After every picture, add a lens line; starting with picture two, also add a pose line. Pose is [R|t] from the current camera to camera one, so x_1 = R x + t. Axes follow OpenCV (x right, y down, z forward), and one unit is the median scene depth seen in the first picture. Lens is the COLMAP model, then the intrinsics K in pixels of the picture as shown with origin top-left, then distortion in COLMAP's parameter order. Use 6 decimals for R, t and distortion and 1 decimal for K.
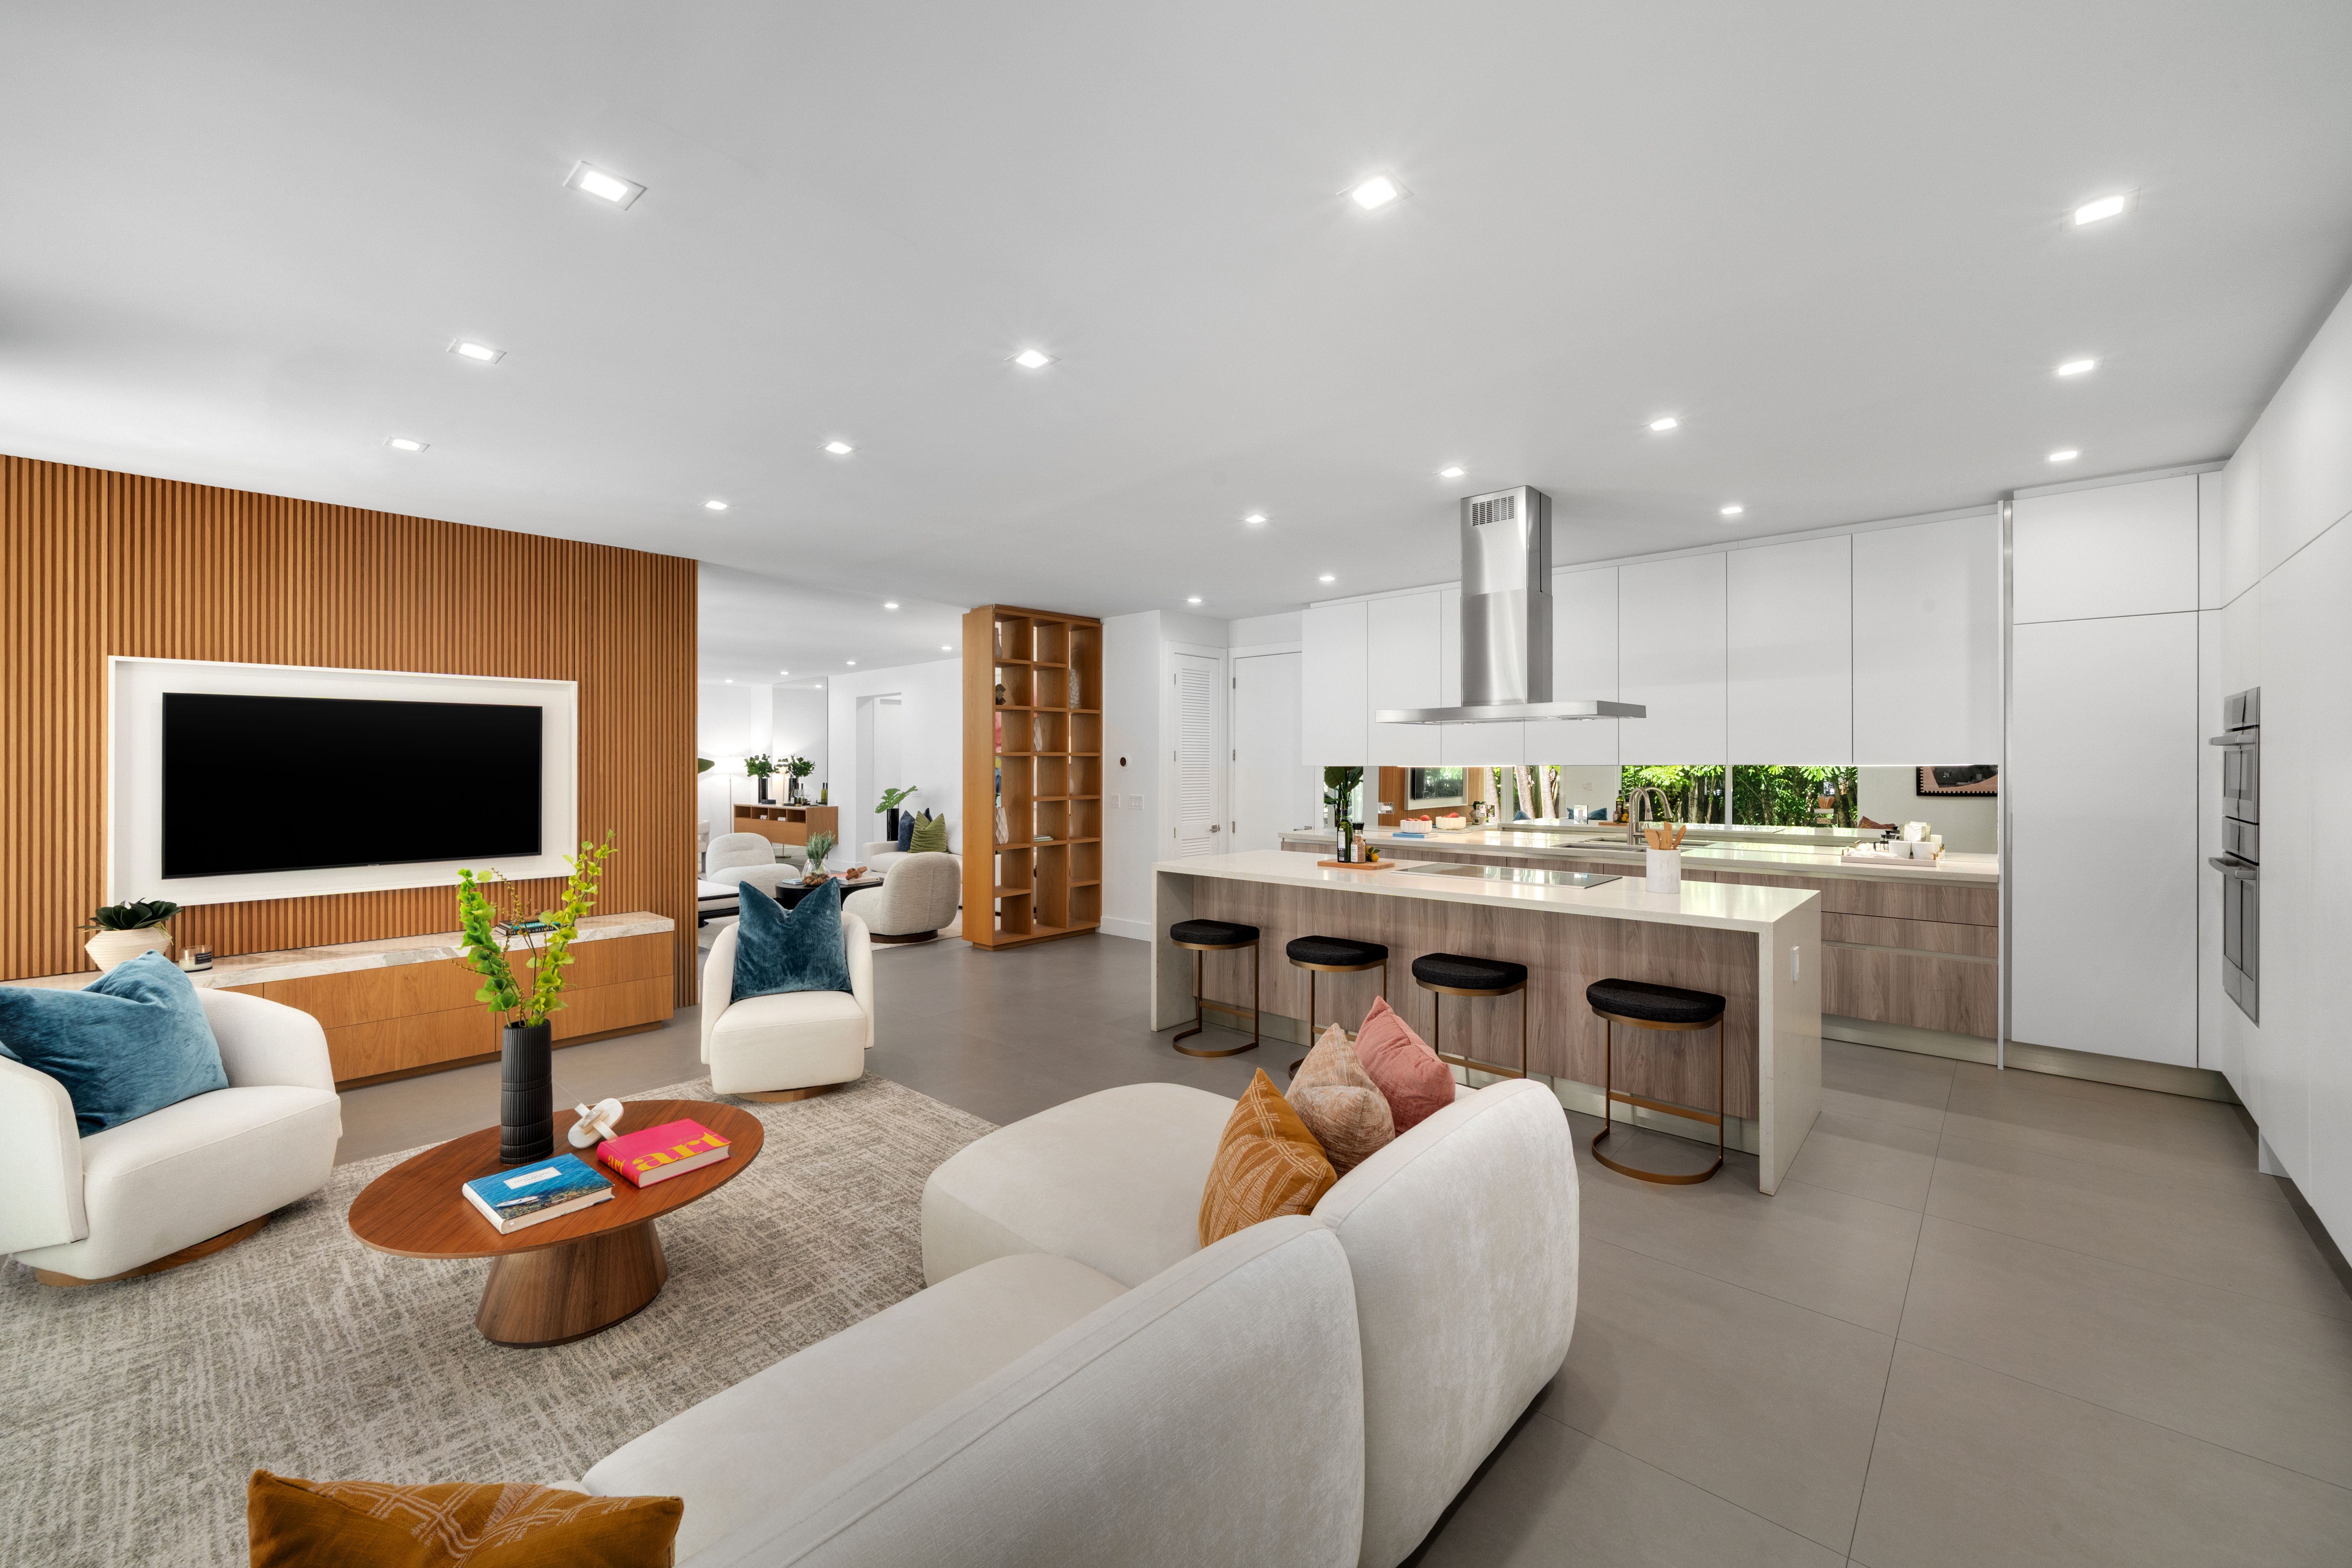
lens RADIAL K [[927.7, 0, 1173.2], [0, 927.7, 768.2], [0, 0, 1]] dist [0.000125, -0.000107]
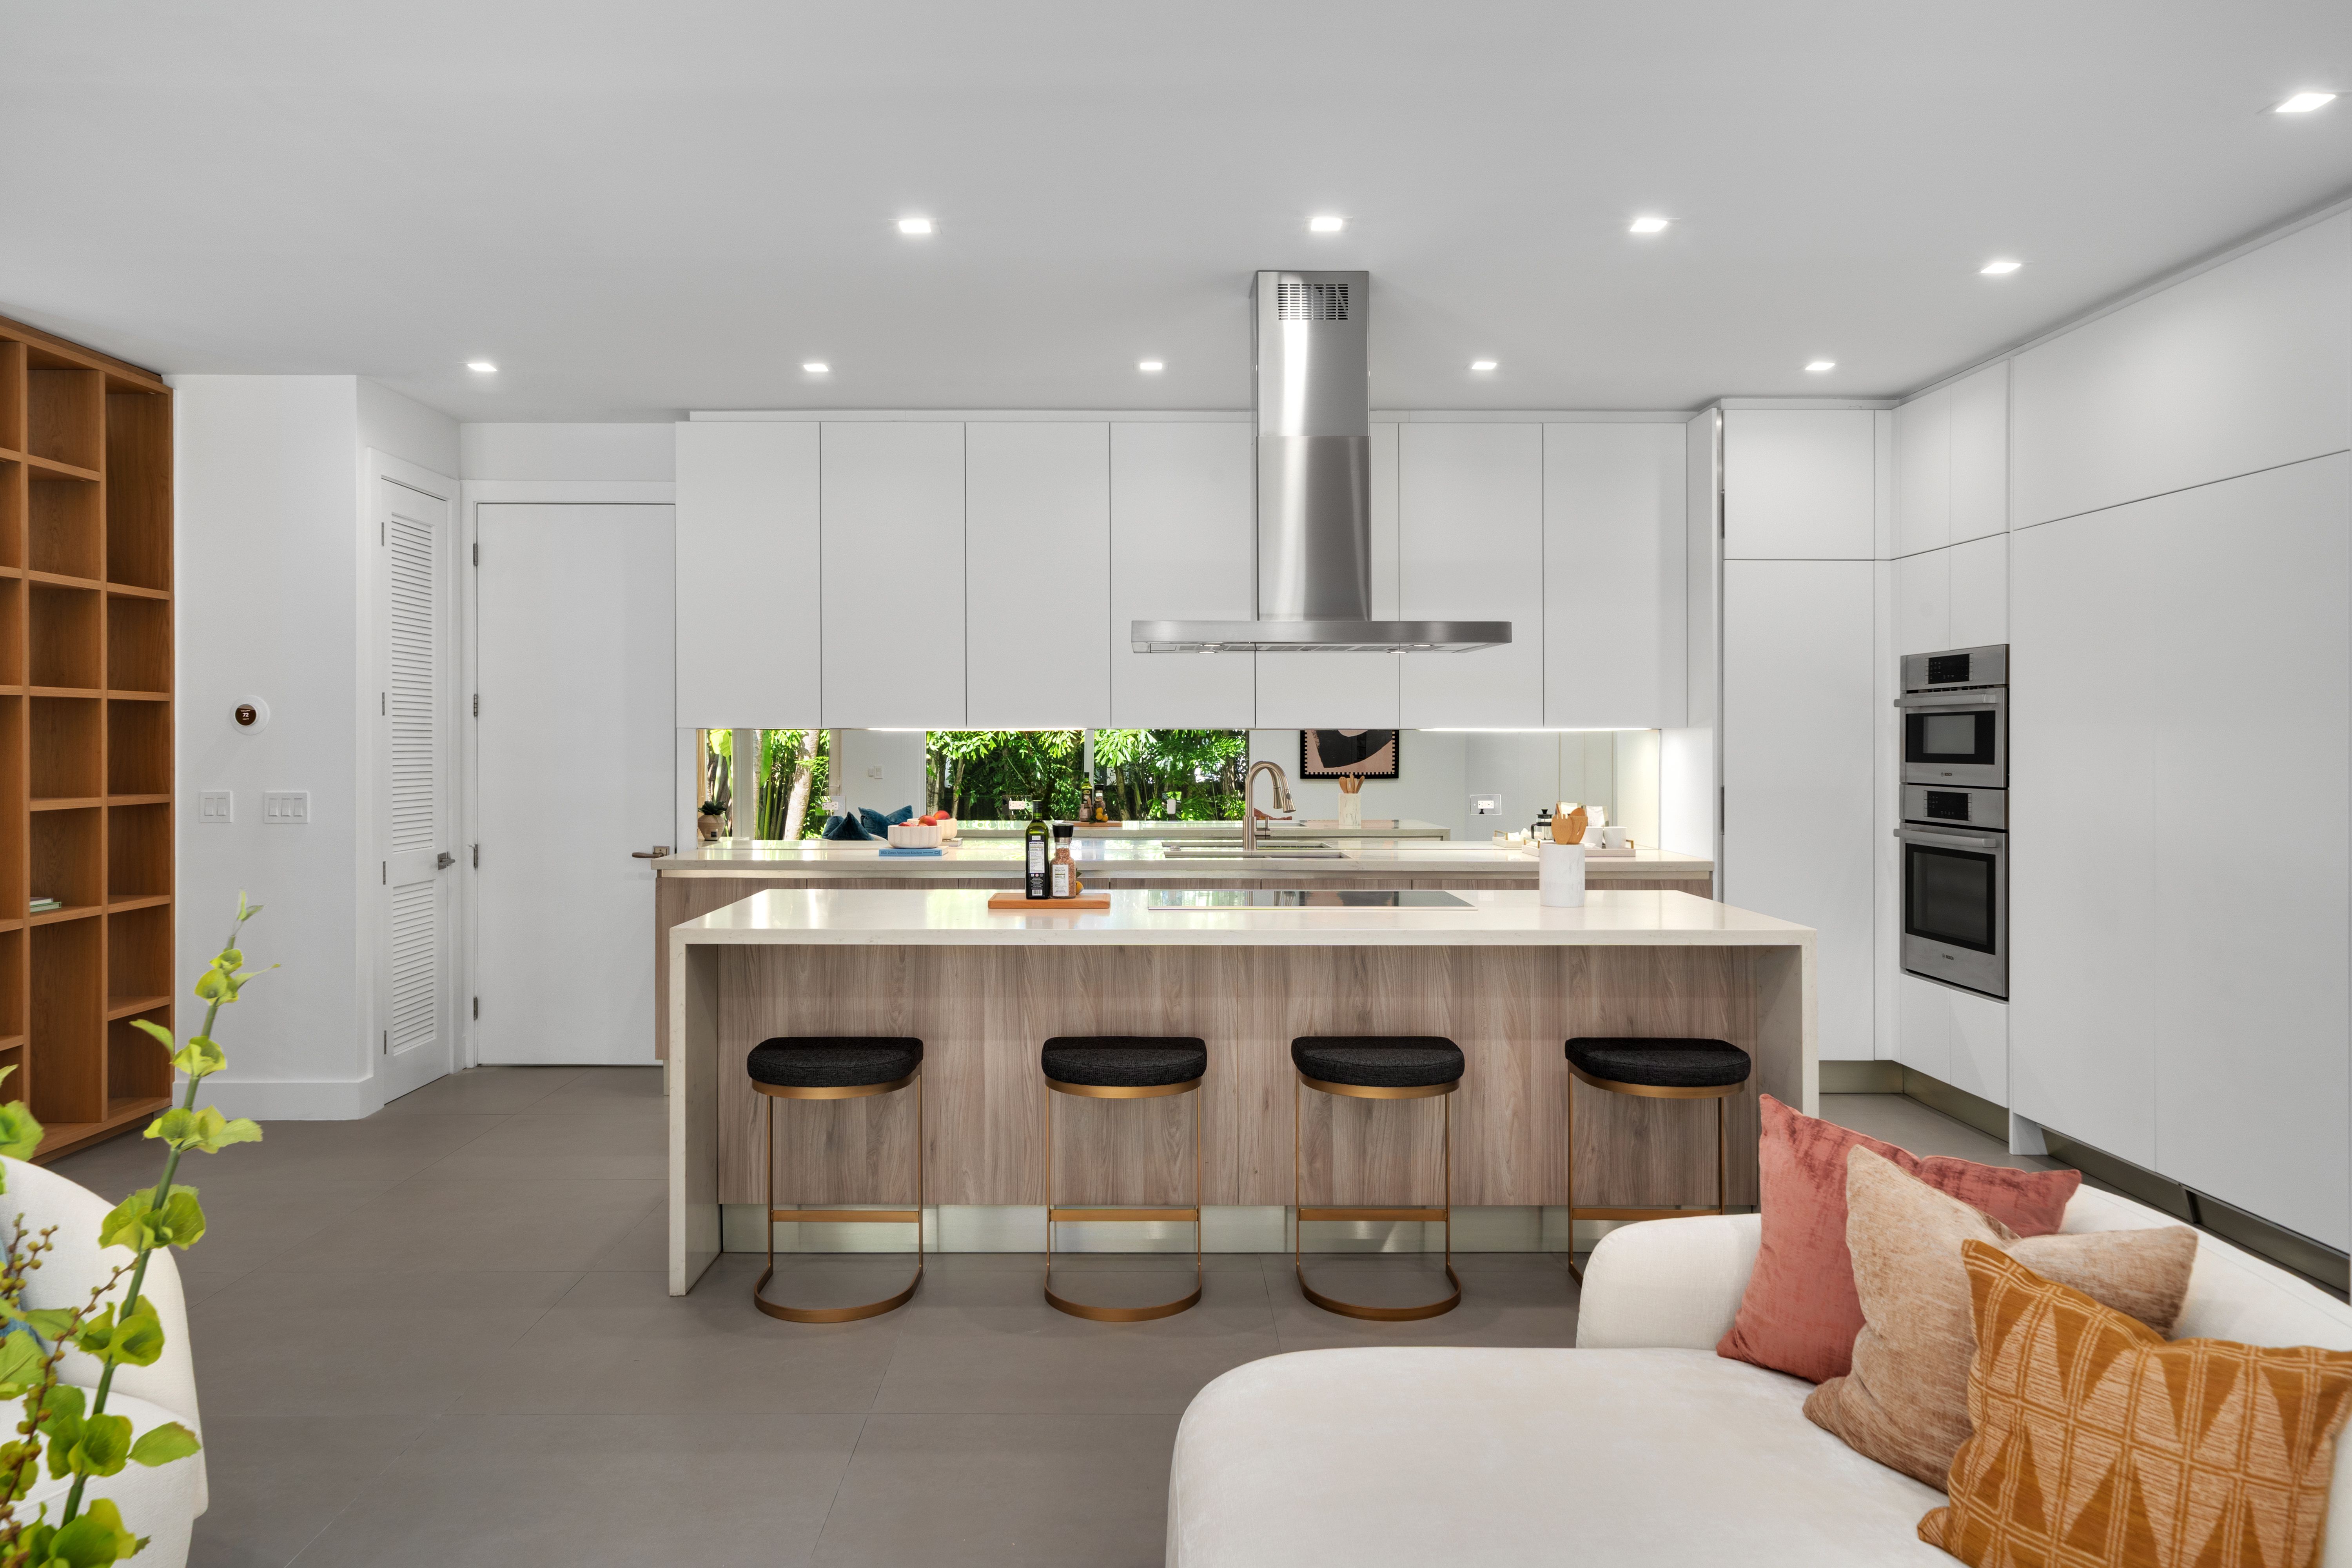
lens RADIAL K [[1576.1, 0, 1180.0], [0, 1576.1, 747.0], [0, 0, 1]] dist [0.002163, 0.001052]
pose [[0.730992, 0.002714, 0.682381, -0.438334], [-0.001187, 0.999996, -0.002706, 0.017937], [-0.682385, 0.001168, 0.730992, 0.314560]]
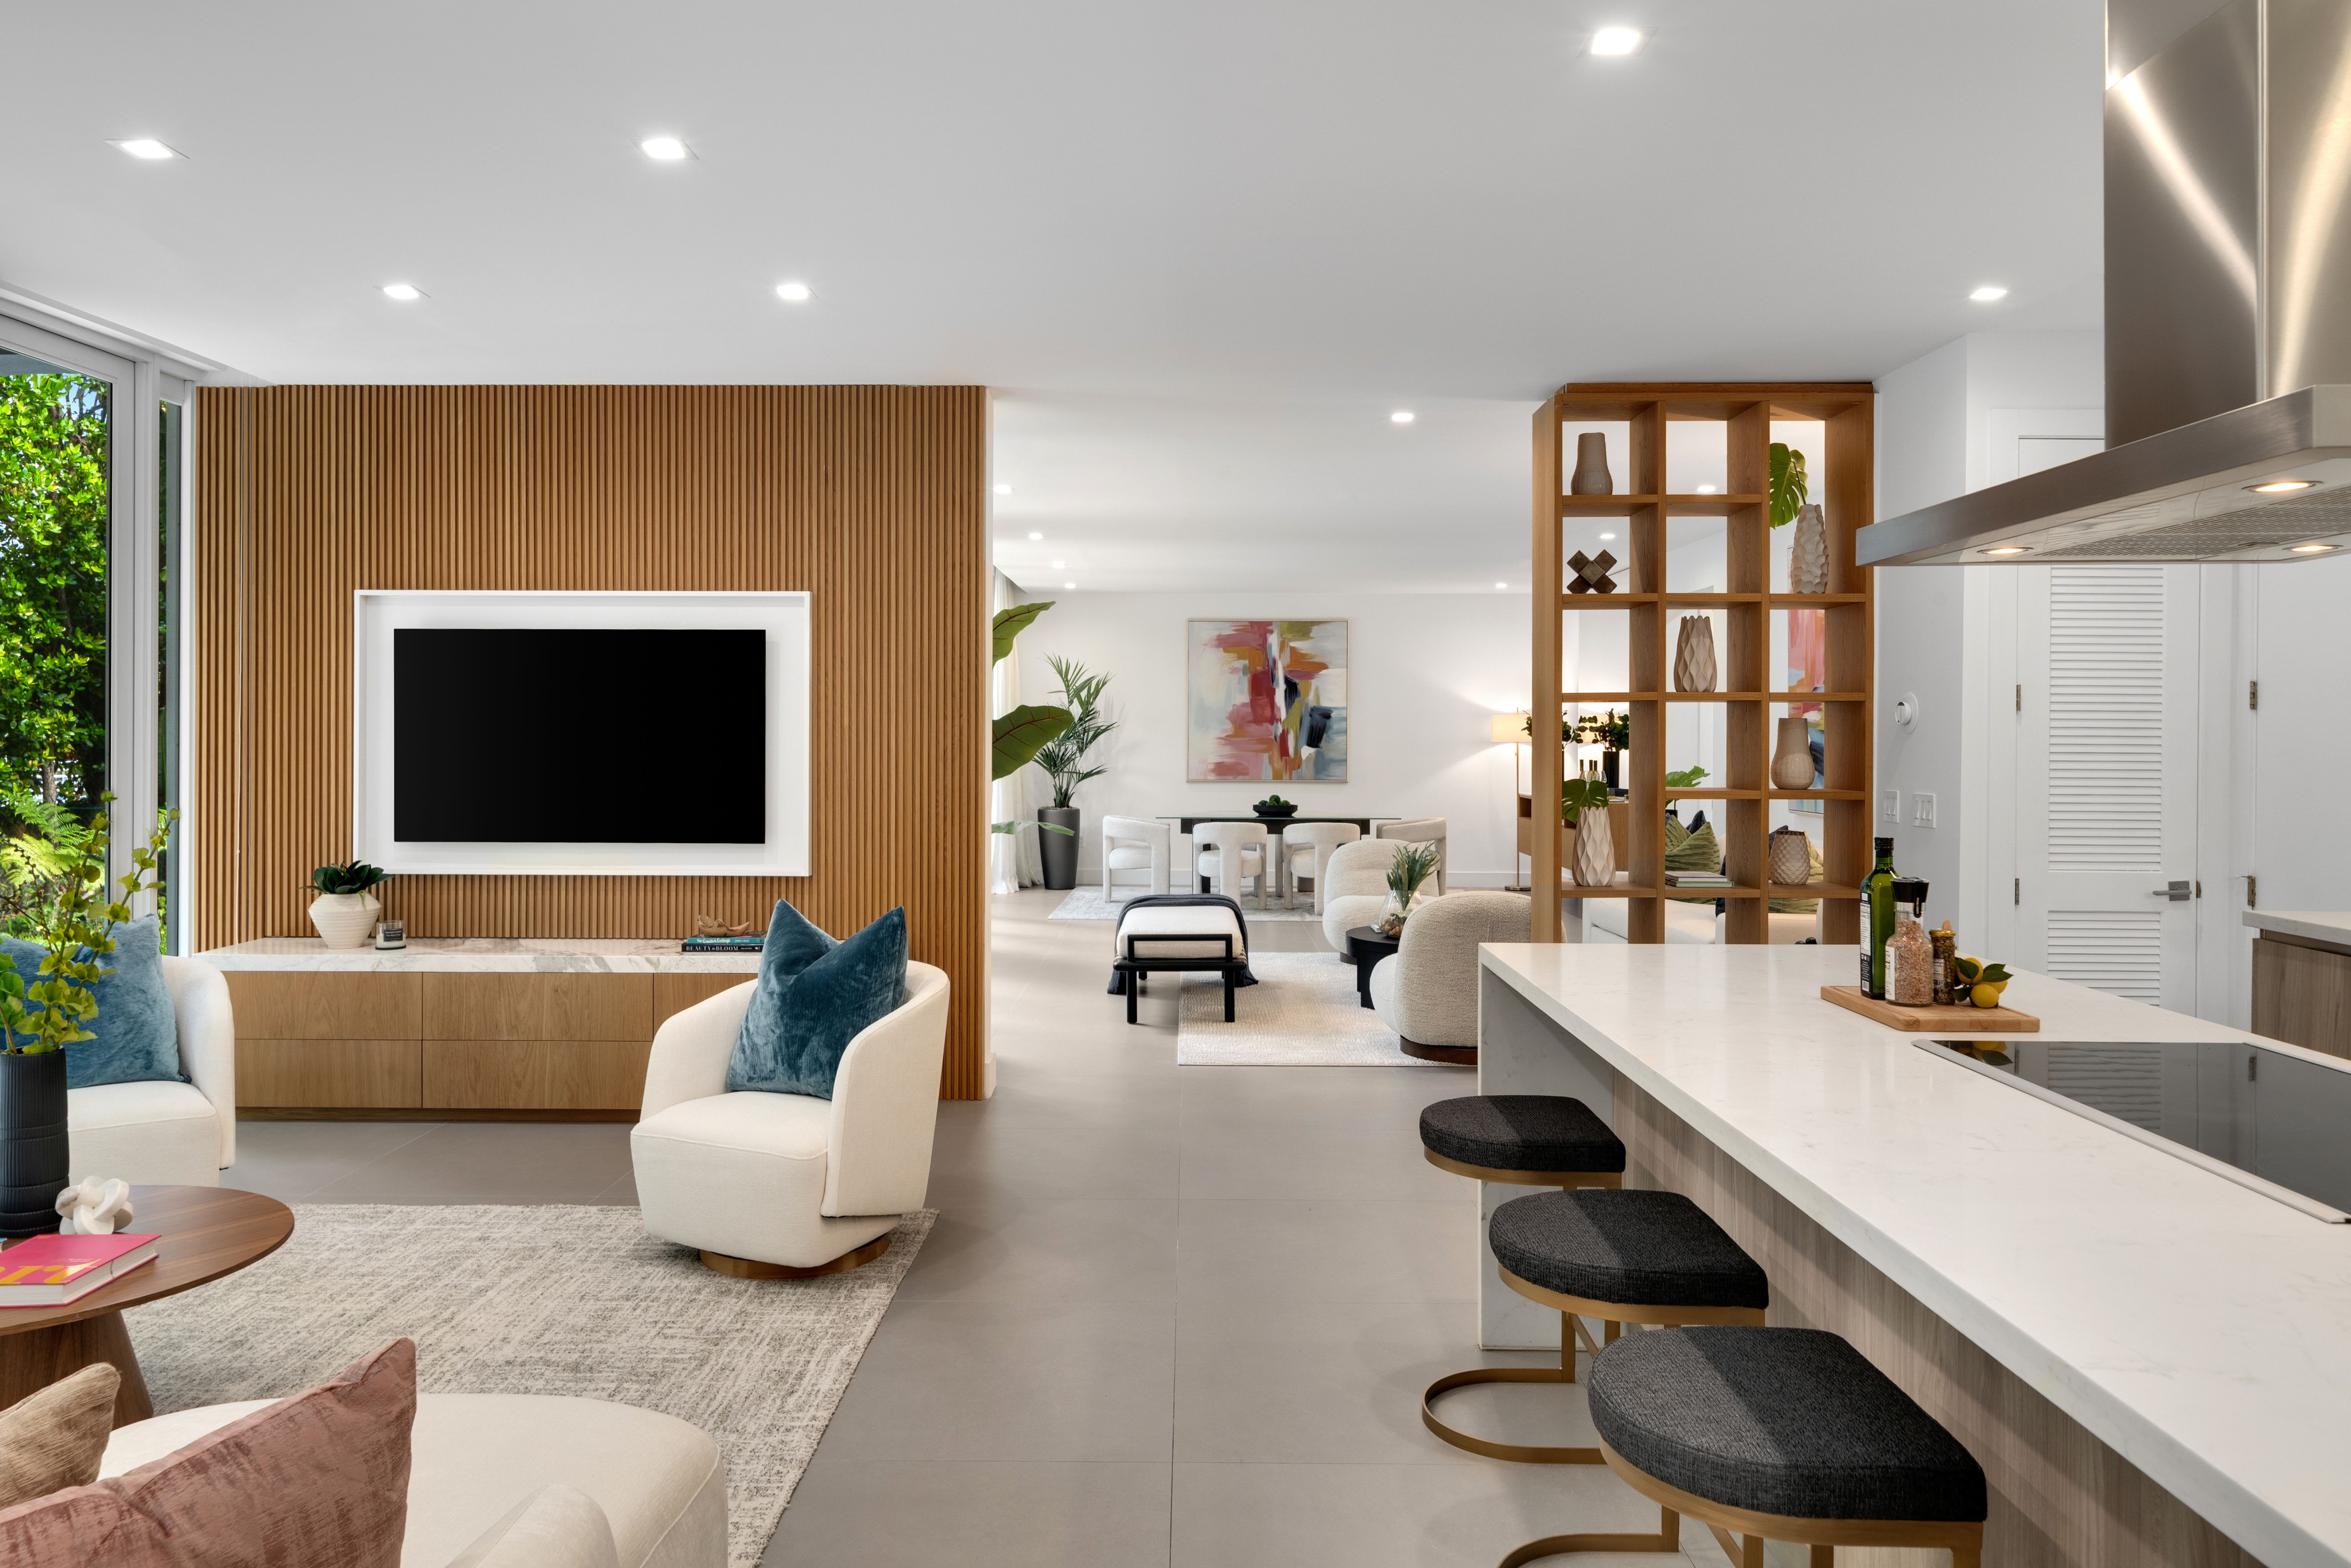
lens RADIAL K [[1636.1, 0, 1169.2], [0, 1636.1, 741.6], [0, 0, 1]] dist [0.005645, 0.000548]
pose [[0.662372, 0.008725, -0.749124, 0.522142], [-0.008839, 0.999954, 0.003831, 0.011933], [0.749123, 0.004085, 0.662419, 0.488125]]
